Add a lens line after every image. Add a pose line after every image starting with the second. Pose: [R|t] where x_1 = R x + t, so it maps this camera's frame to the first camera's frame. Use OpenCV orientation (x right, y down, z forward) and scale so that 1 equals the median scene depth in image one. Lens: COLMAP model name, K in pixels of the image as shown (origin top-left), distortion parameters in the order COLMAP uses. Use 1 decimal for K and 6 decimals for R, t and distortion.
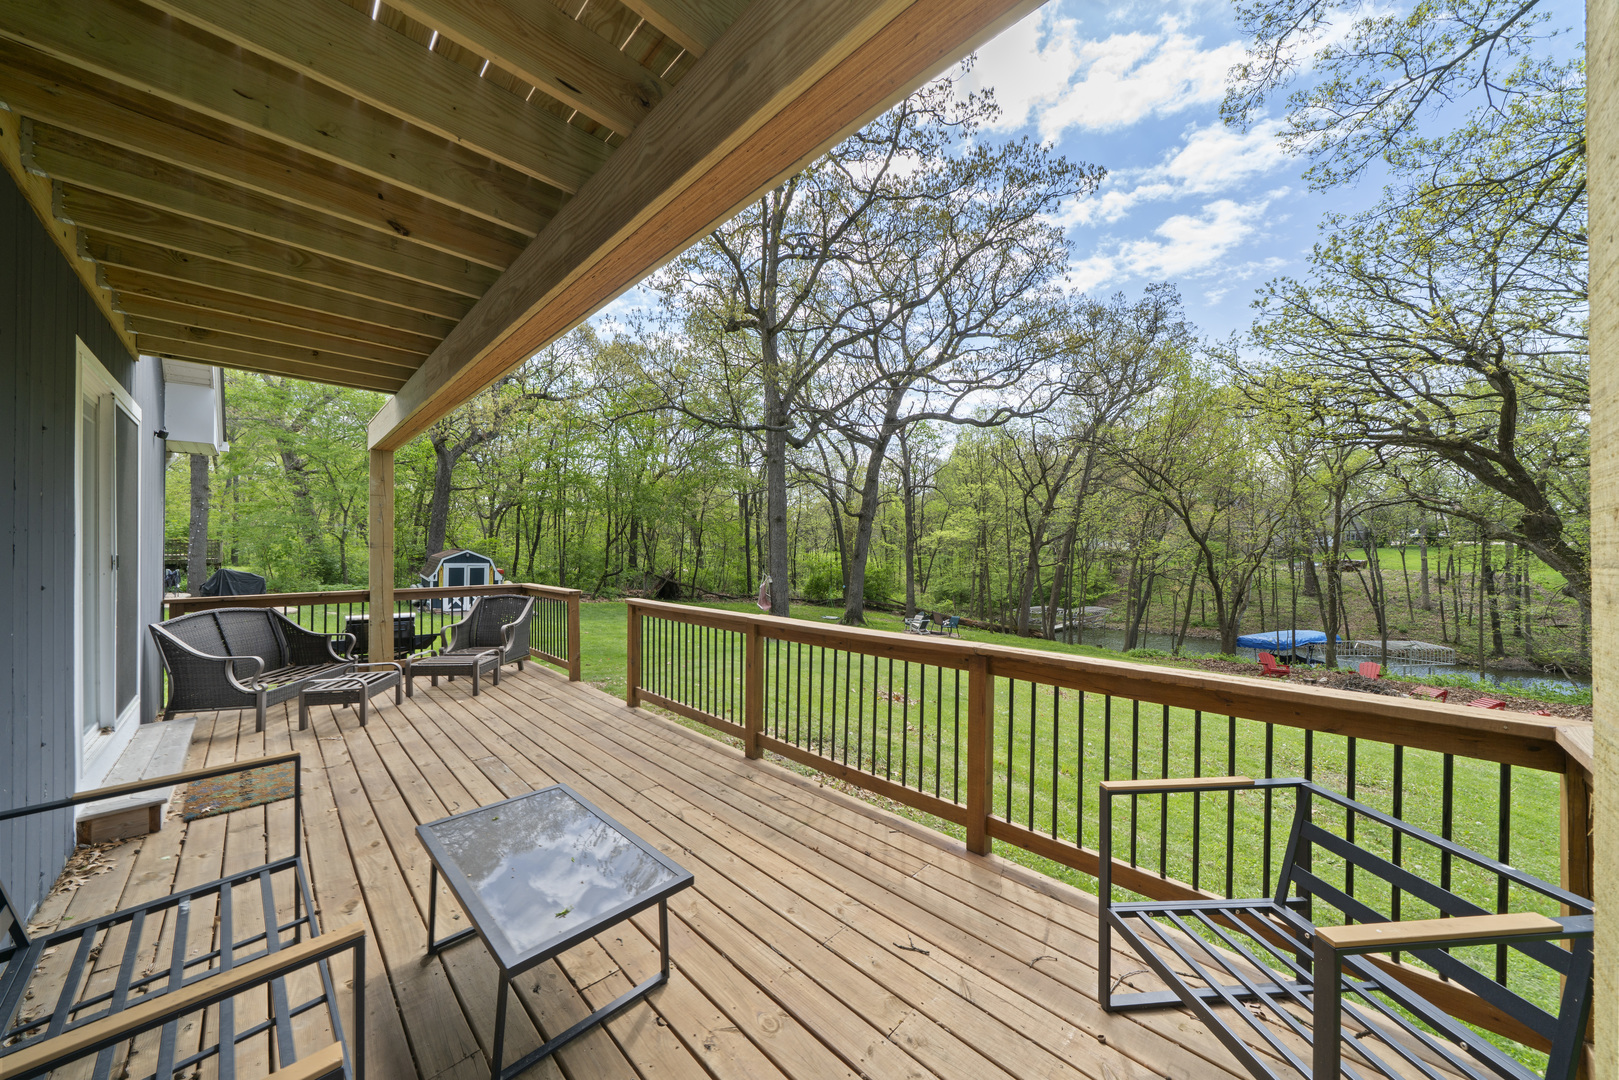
lens RADIAL K [[548.8, 0, 793.2], [0, 548.8, 544.9], [0, 0, 1]] dist [-0.002539, -0.000103]
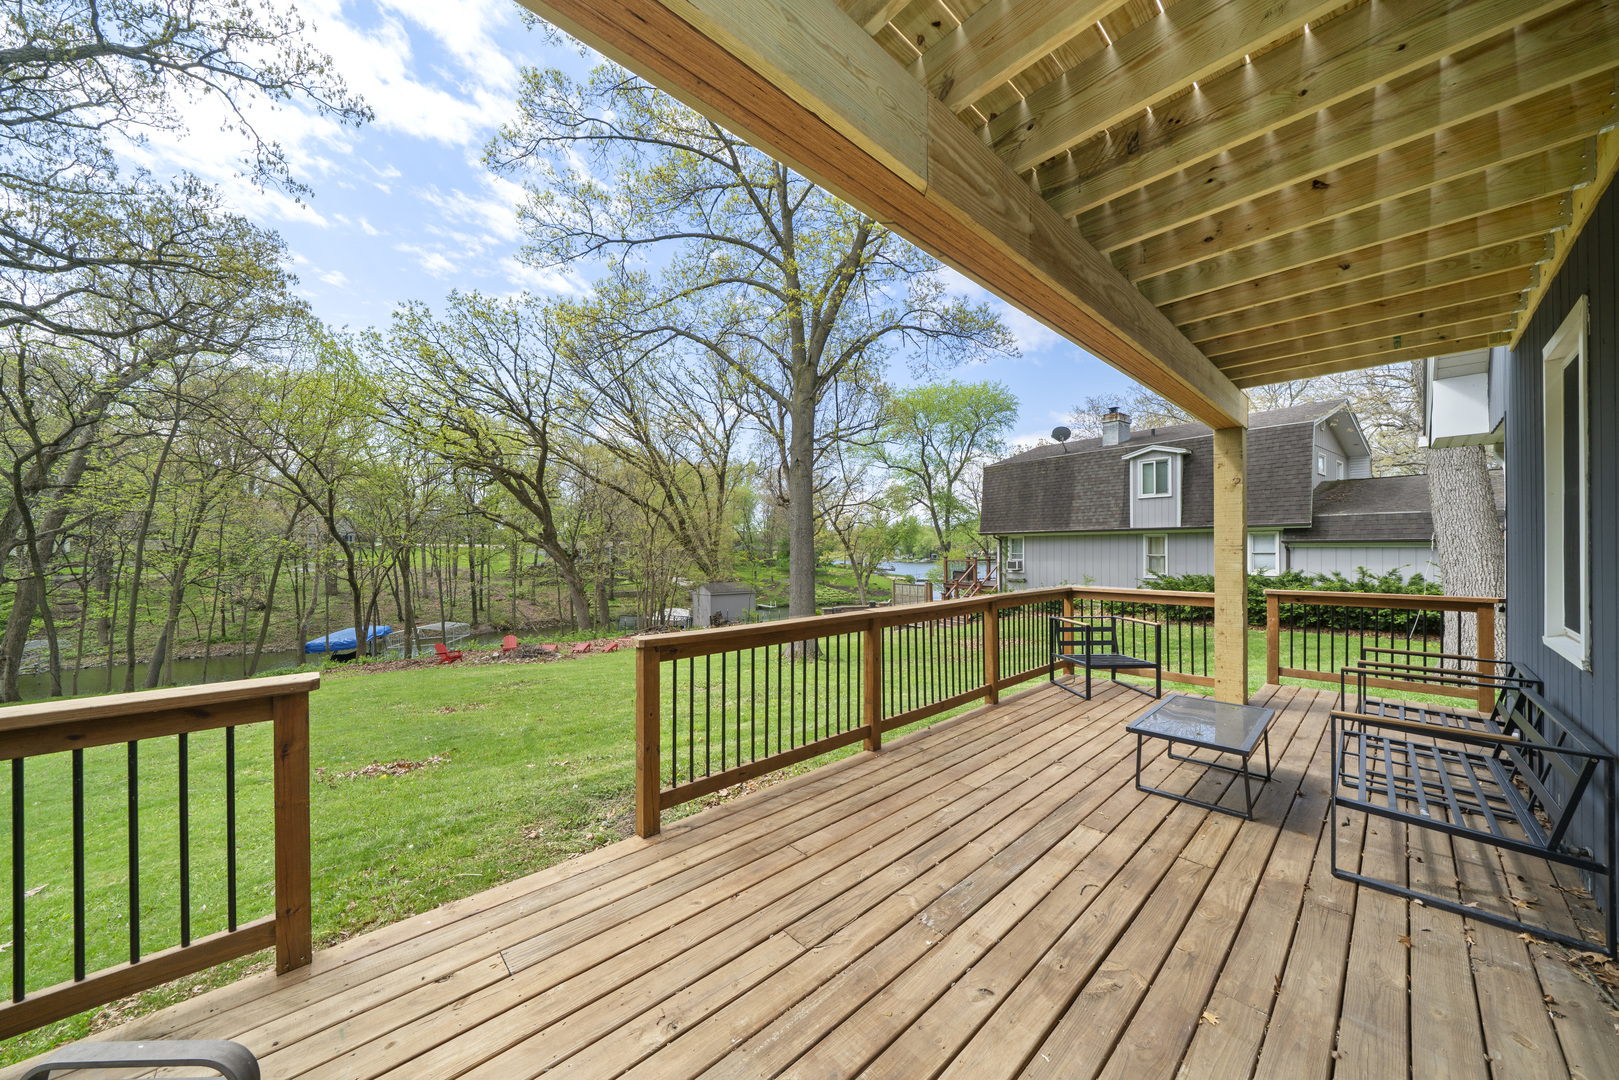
lens RADIAL K [[548.8, 0, 793.2], [0, 548.8, 544.9], [0, 0, 1]] dist [-0.002539, -0.000103]
pose [[0.052211, -0.001802, 0.998634, -1.115321], [0.000255, 0.999998, 0.001791, -0.002419], [-0.998636, 0.000161, 0.052212, 1.092217]]
